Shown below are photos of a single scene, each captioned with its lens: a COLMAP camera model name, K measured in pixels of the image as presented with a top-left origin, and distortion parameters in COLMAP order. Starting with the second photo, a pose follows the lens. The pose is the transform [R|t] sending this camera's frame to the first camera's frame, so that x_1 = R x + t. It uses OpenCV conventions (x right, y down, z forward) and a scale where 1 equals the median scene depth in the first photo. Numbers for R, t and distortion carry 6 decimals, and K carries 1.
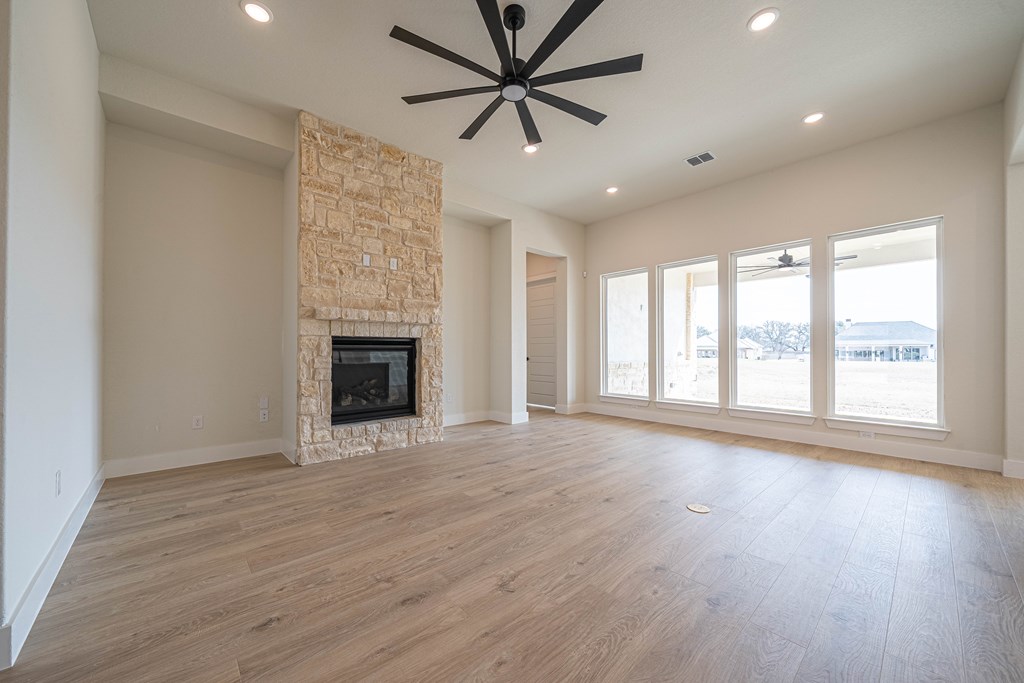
lens RADIAL K [[378.0, 0, 510.4], [0, 378.0, 345.7], [0, 0, 1]] dist [-0.001707, 0.000140]
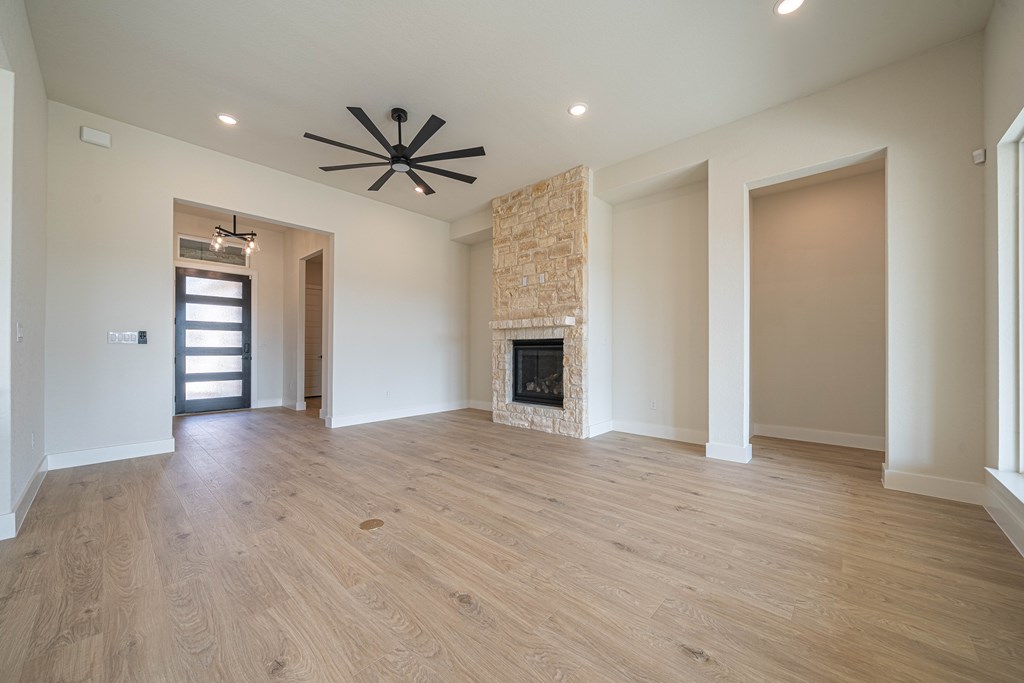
lens RADIAL K [[378.0, 0, 504.1], [0, 378.0, 346.9], [0, 0, 1]] dist [-0.001707, 0.000140]
pose [[0.085721, -0.007747, -0.996289, 0.921612], [0.012336, 0.999901, -0.006714, 0.010671], [0.996243, -0.011714, 0.085808, 0.802465]]
